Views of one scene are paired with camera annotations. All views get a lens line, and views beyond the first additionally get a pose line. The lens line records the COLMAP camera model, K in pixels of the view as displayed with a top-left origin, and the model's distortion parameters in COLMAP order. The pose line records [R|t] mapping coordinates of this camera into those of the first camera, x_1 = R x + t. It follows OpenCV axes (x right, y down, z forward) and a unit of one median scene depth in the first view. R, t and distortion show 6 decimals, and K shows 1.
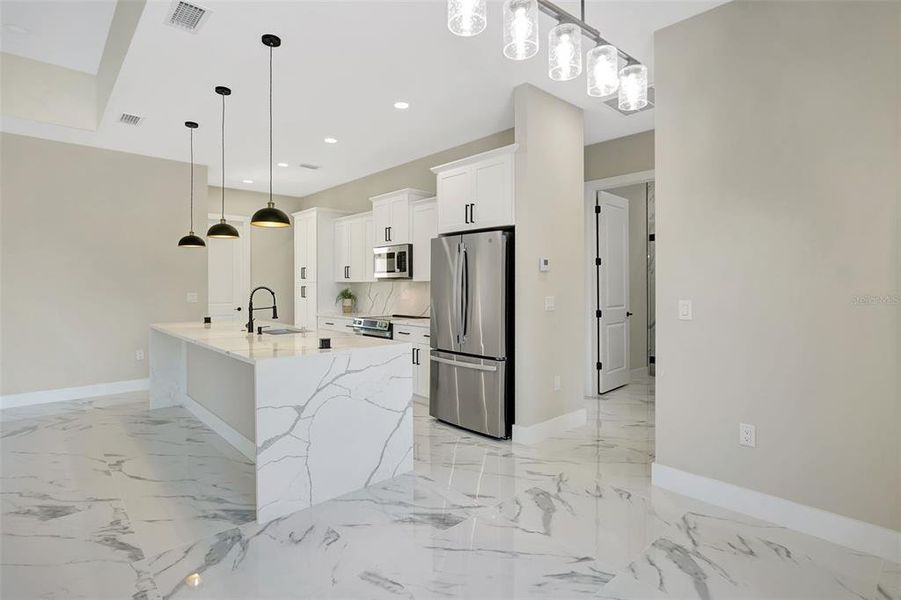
lens RADIAL K [[451.2, 0, 447.5], [0, 451.2, 283.8], [0, 0, 1]] dist [-0.001647, -0.000248]
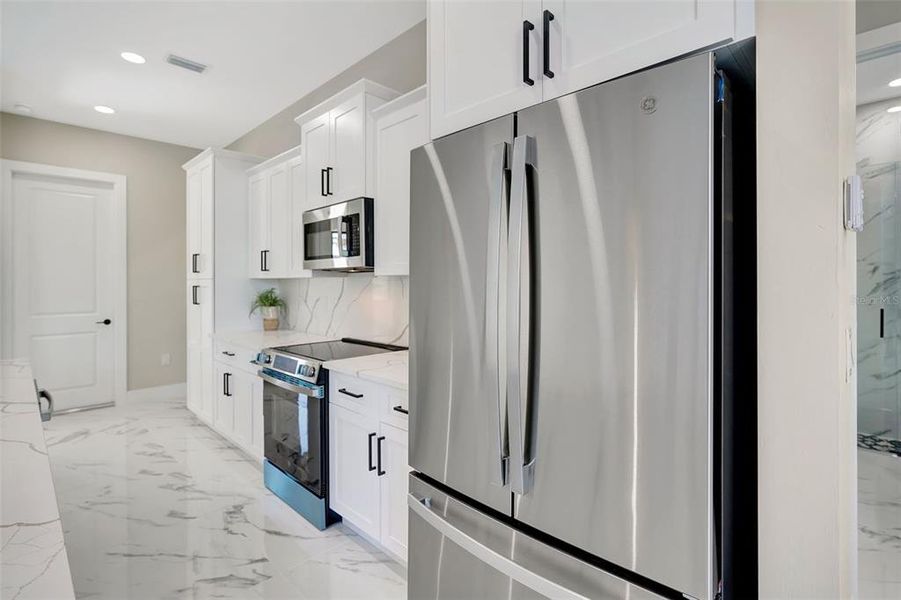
lens RADIAL K [[432.8, 0, 448.1], [0, 432.8, 278.7], [0, 0, 1]] dist [-0.000494, 0.000041]
pose [[0.999138, -0.001110, 0.041490, -0.017129], [0.001314, 0.999987, -0.004892, -0.000049], [-0.041484, 0.004942, 0.999127, 0.529918]]
